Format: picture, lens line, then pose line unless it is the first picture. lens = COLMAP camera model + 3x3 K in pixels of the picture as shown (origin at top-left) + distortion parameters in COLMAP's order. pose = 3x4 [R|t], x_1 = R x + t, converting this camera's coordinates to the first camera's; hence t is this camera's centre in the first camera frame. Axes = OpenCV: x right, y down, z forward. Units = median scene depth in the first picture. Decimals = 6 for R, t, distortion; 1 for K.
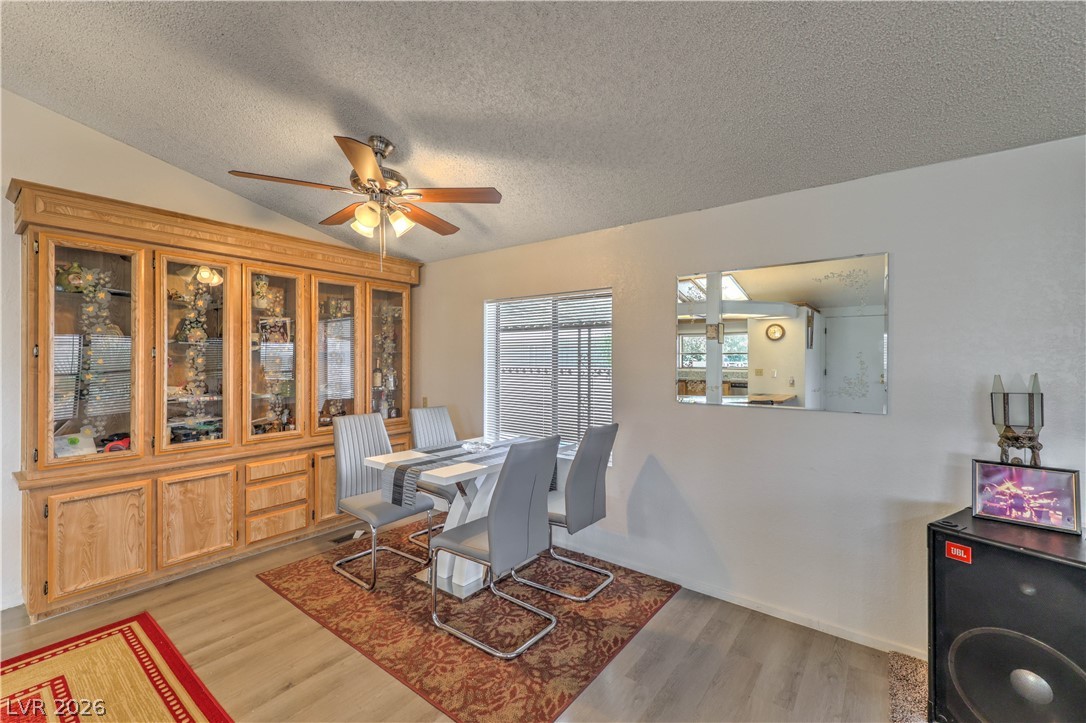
lens RADIAL K [[445.8, 0, 543.0], [0, 445.8, 361.5], [0, 0, 1]] dist [0.012663, -0.000061]
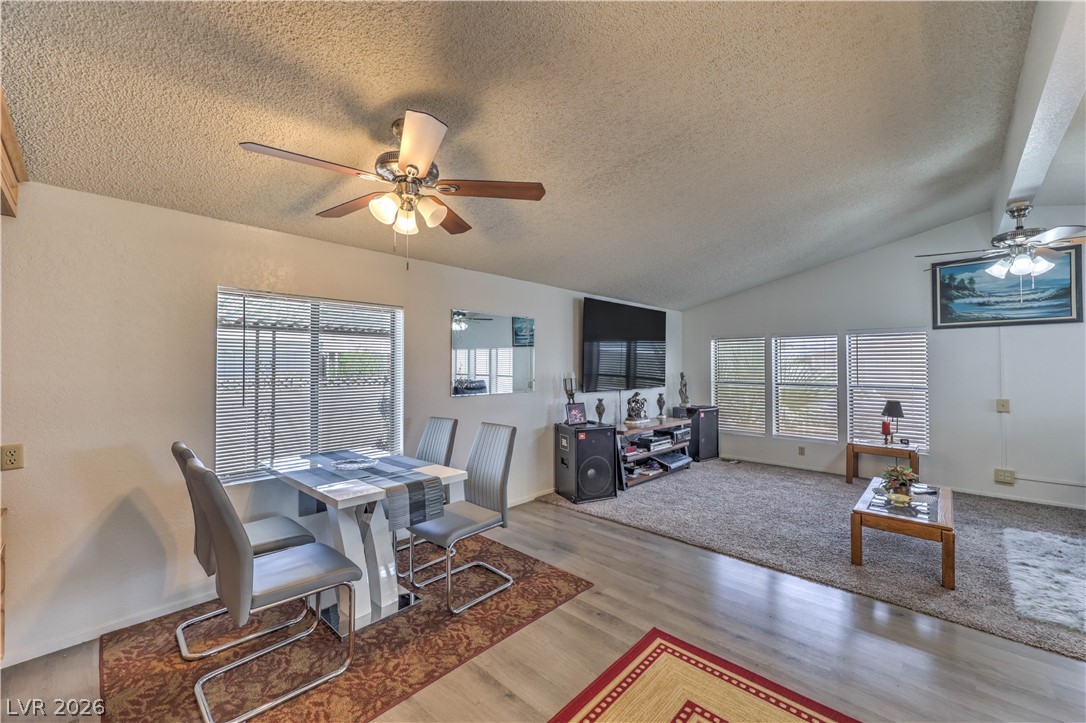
lens RADIAL K [[434.1, 0, 543.0], [0, 434.1, 361.5], [0, 0, 1]] dist [0.000572, 0.000004]
pose [[0.098575, 0.016470, 0.994993, -1.253009], [0.001878, 0.999858, -0.016736, 0.004686], [-0.995128, 0.003519, 0.098530, 0.686232]]
